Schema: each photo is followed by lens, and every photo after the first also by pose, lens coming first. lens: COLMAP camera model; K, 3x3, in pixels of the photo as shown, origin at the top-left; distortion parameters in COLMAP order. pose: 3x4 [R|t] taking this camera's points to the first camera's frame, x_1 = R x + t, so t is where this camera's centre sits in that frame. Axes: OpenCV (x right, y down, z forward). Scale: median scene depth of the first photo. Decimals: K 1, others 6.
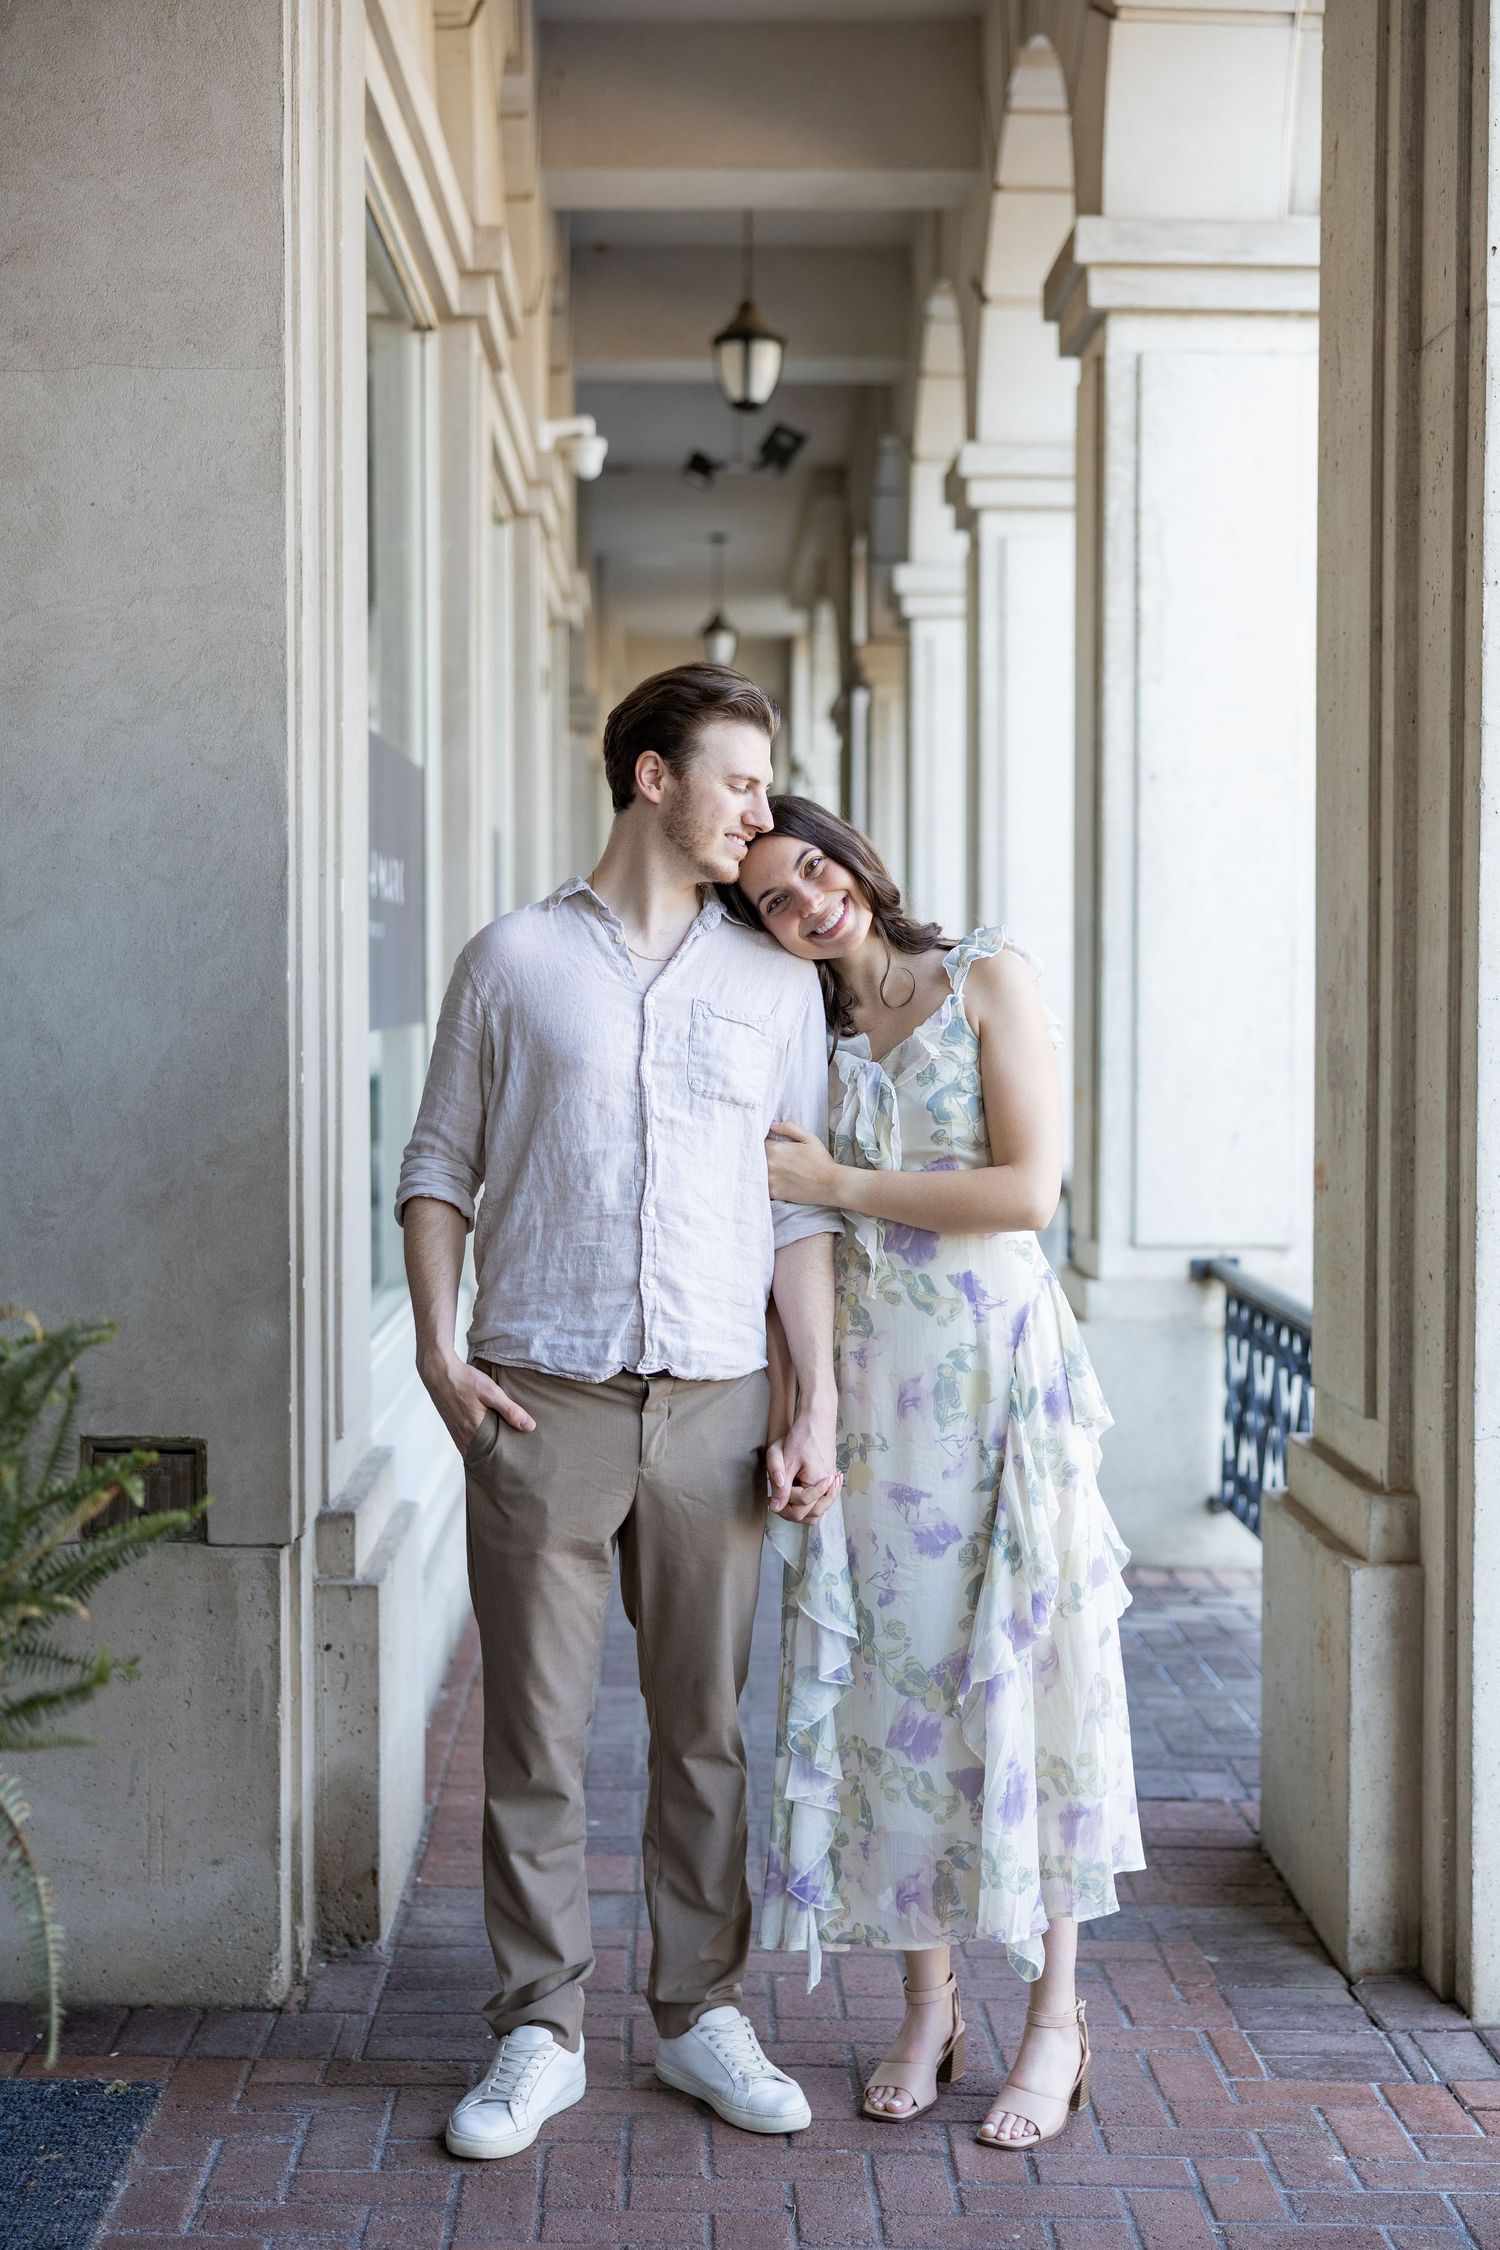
lens RADIAL K [[2962.1, 0, 758.7], [0, 2962.1, 1156.0], [0, 0, 1]] dist [0.012938, -0.031809]
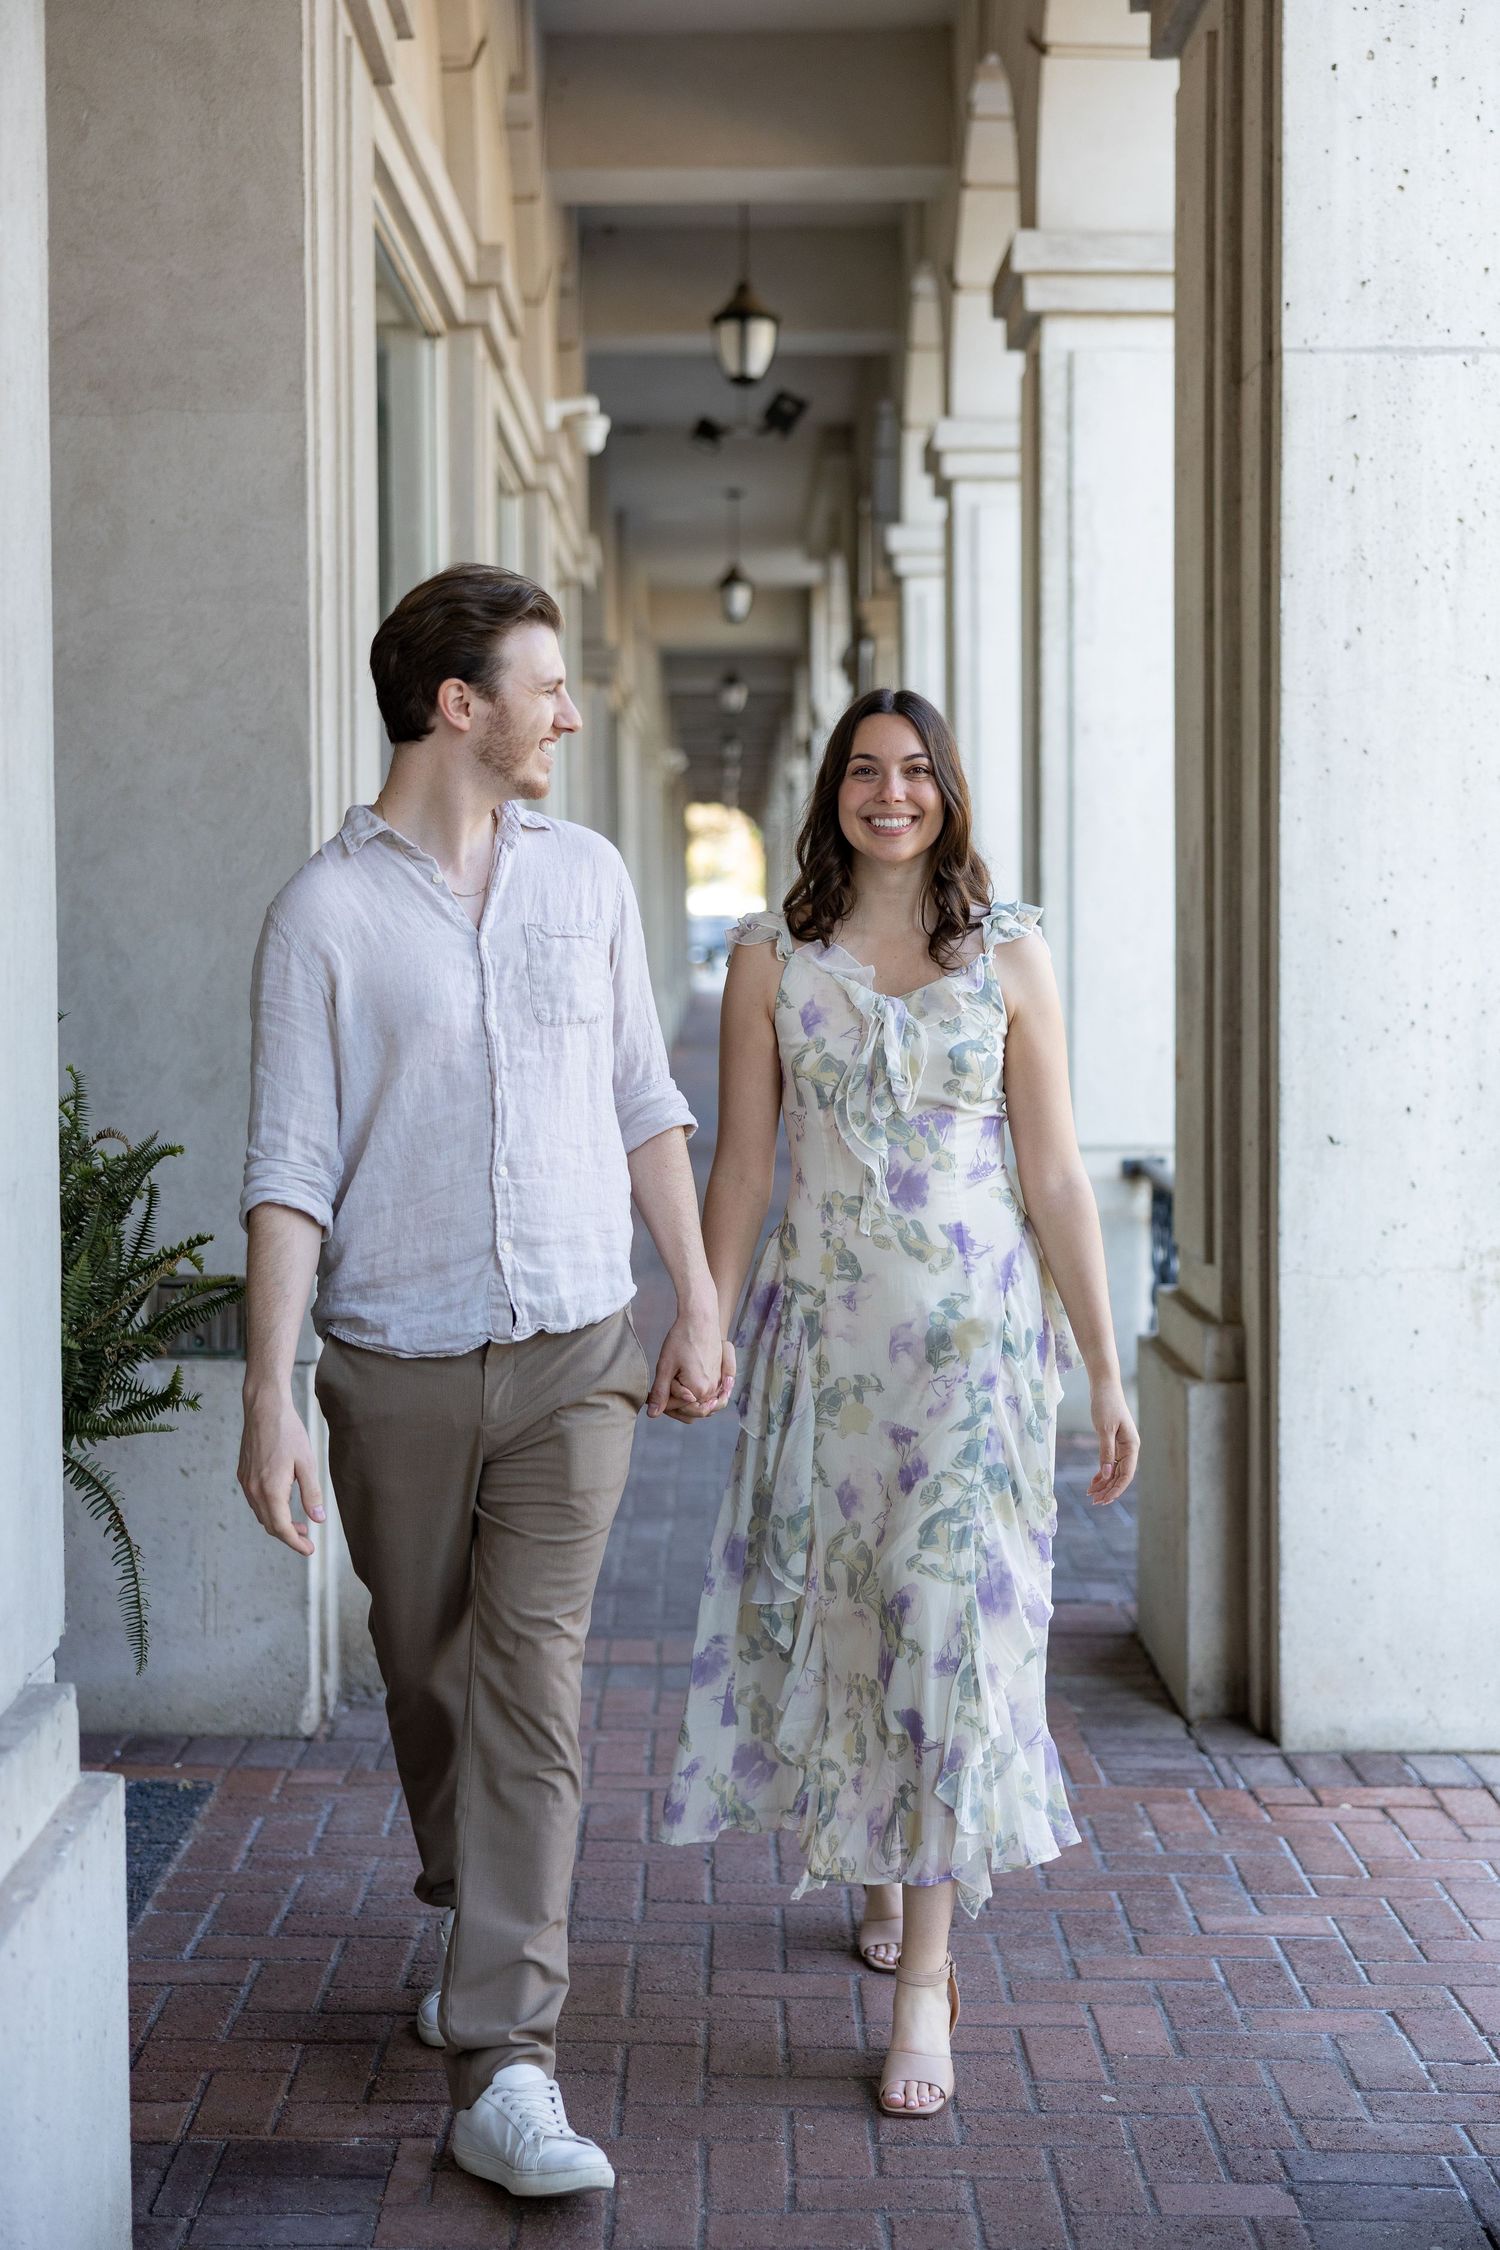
lens RADIAL K [[3090.8, 0, 778.5], [0, 3090.8, 1122.9], [0, 0, 1]] dist [0.009297, -0.023732]
pose [[0.999915, -0.005020, -0.012041, 0.047517], [0.005055, 0.999983, 0.002917, 0.026915], [0.012026, -0.002978, 0.999923, -0.268778]]
